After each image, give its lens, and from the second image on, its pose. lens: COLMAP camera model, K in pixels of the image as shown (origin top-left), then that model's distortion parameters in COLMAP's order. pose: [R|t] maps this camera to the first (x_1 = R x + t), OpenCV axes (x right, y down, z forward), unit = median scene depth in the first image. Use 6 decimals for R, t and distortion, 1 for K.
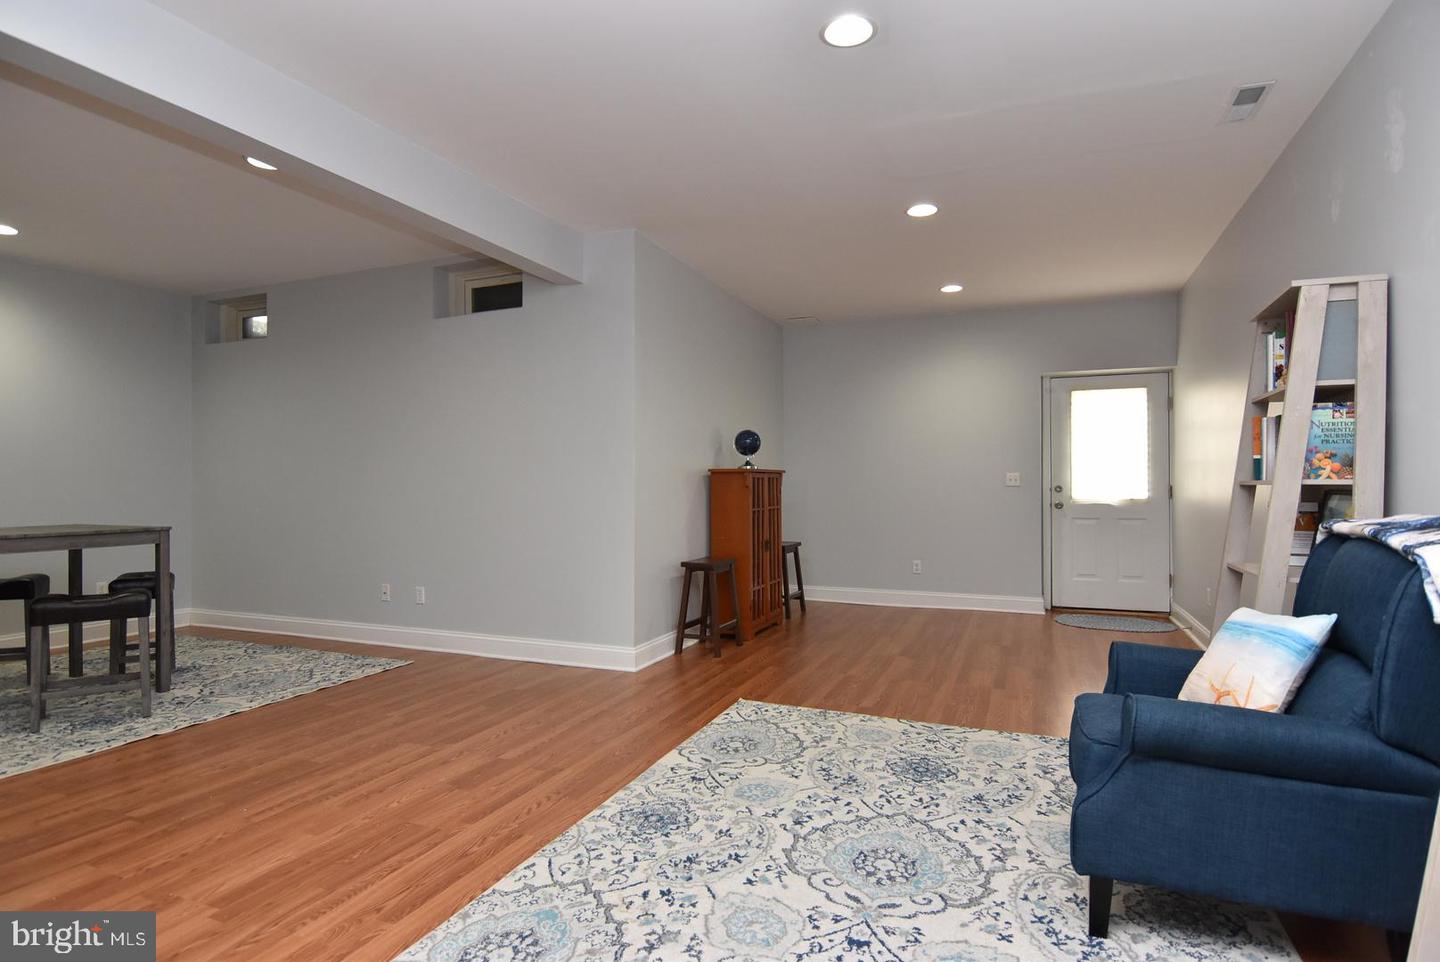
lens RADIAL K [[756.4, 0, 720.0], [0, 756.4, 481.0], [0, 0, 1]] dist [-0.014637, -0.001855]
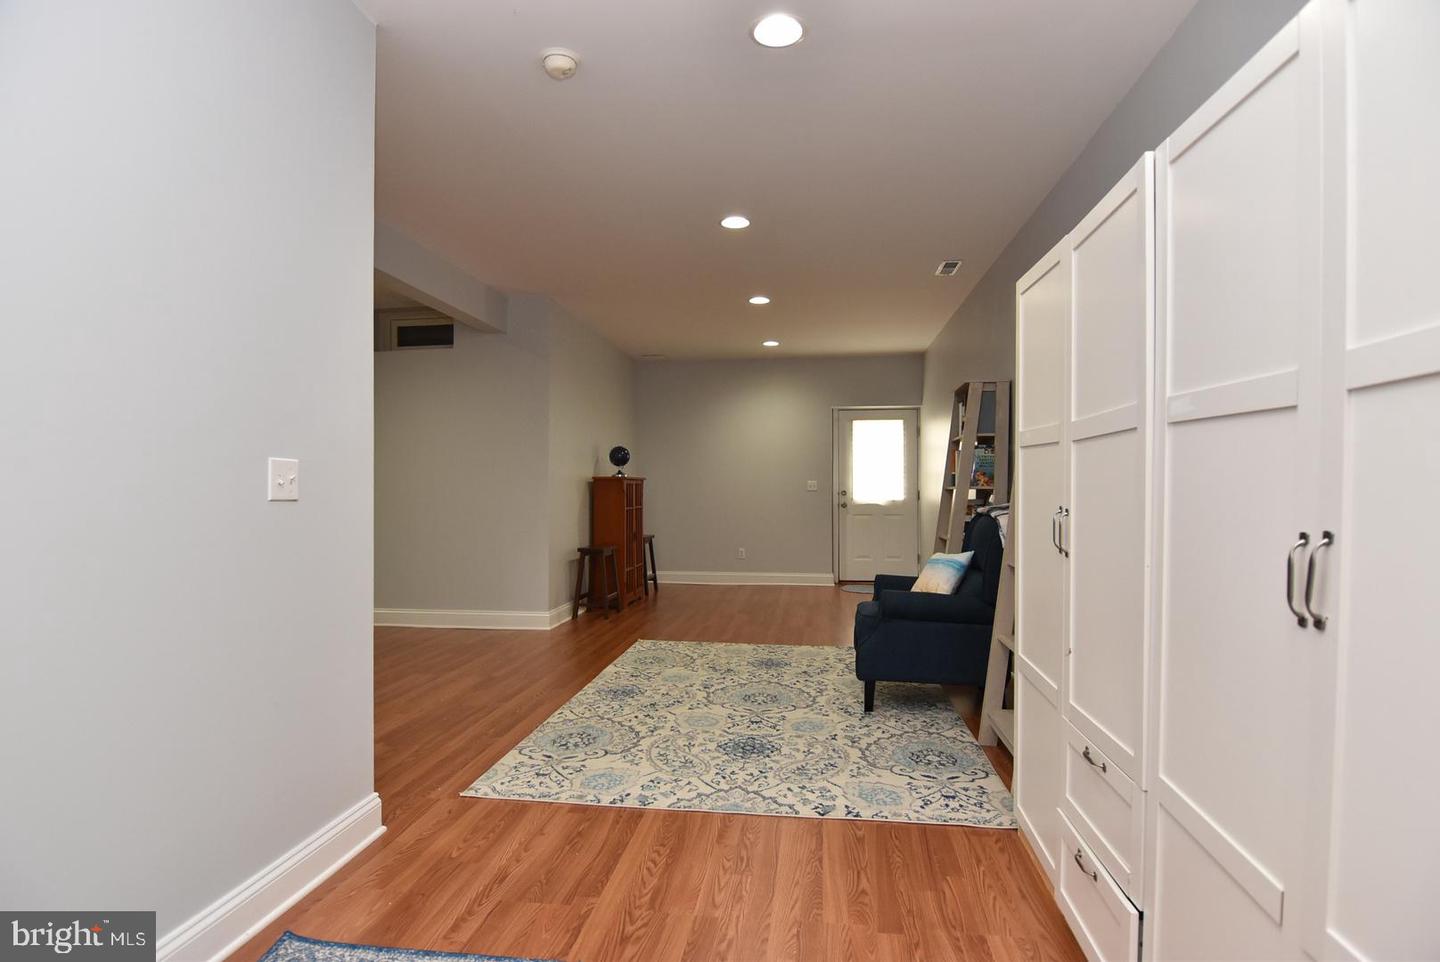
lens RADIAL K [[756.4, 0, 720.0], [0, 756.4, 481.0], [0, 0, 1]] dist [-0.014637, -0.001855]
pose [[0.964855, 0.005848, 0.262716, -0.267708], [-0.003627, 0.999953, -0.008936, 0.003600], [-0.262756, 0.007669, 0.964832, -0.550582]]
